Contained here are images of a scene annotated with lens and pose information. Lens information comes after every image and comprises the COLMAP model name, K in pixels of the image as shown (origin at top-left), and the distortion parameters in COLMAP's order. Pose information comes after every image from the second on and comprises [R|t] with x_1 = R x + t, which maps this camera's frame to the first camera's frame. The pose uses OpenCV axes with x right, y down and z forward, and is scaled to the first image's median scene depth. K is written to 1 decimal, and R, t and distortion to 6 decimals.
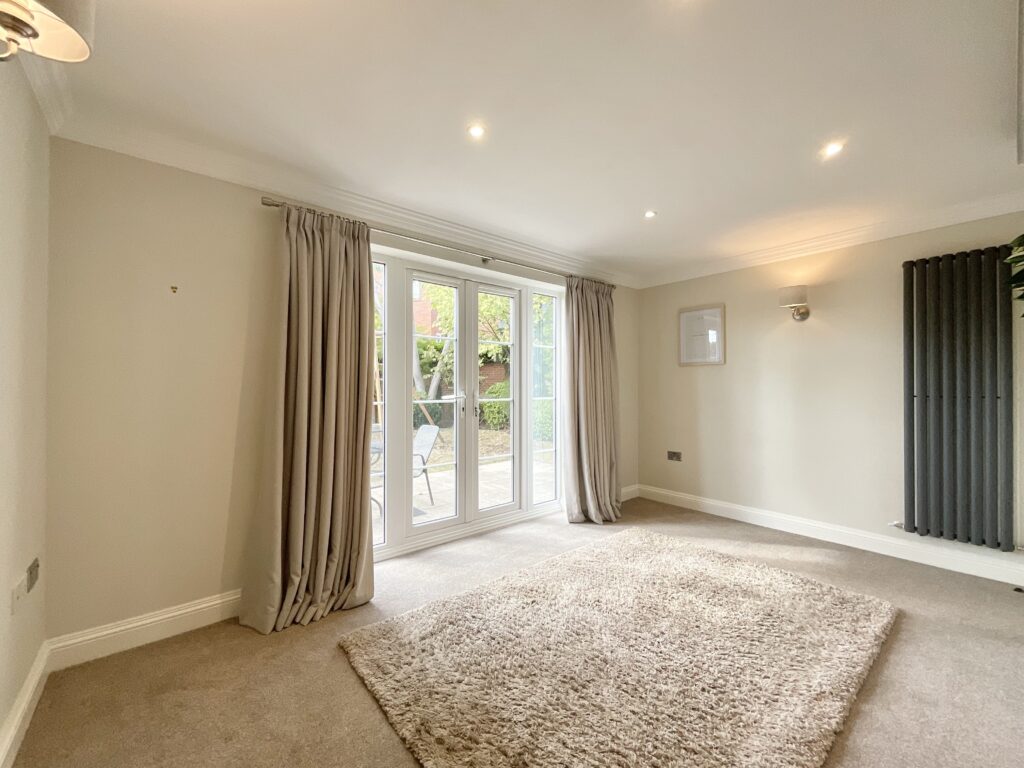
lens RADIAL K [[416.3, 0, 511.4], [0, 416.3, 386.3], [0, 0, 1]] dist [-0.003768, -0.000127]
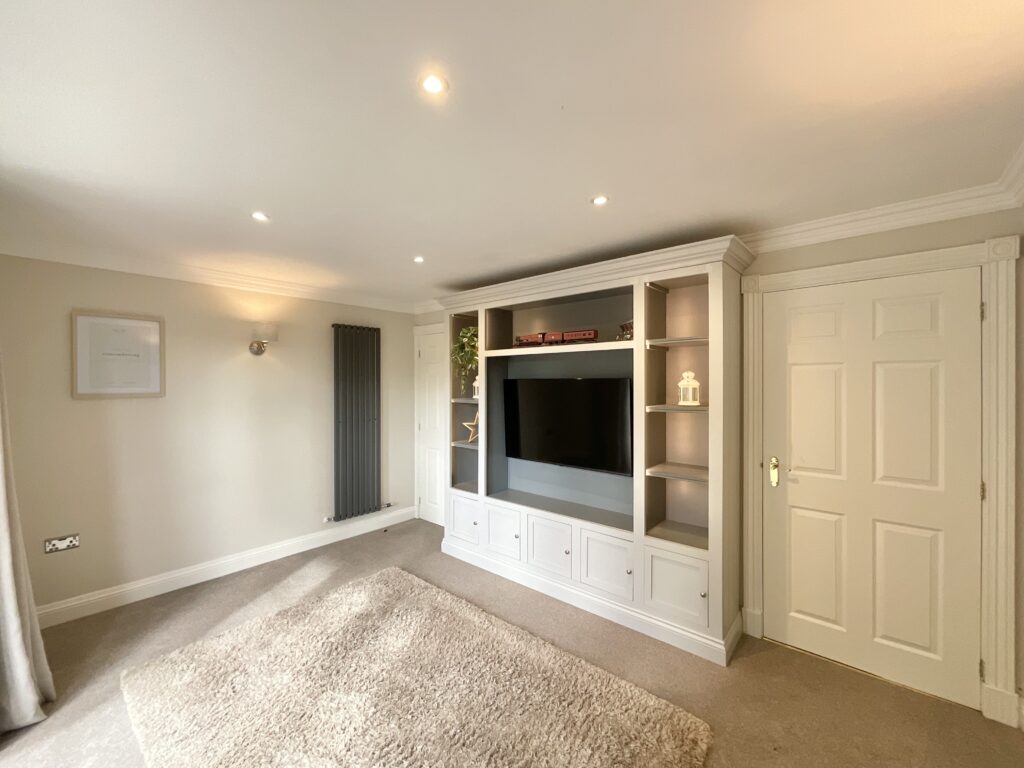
lens RADIAL K [[416.3, 0, 511.0], [0, 416.3, 385.8], [0, 0, 1]] dist [-0.003768, -0.000127]
pose [[-0.182700, -0.014154, 0.983067, -0.432331], [-0.007452, 0.999888, 0.013011, -0.104374], [-0.983141, -0.004948, -0.182785, 0.594071]]
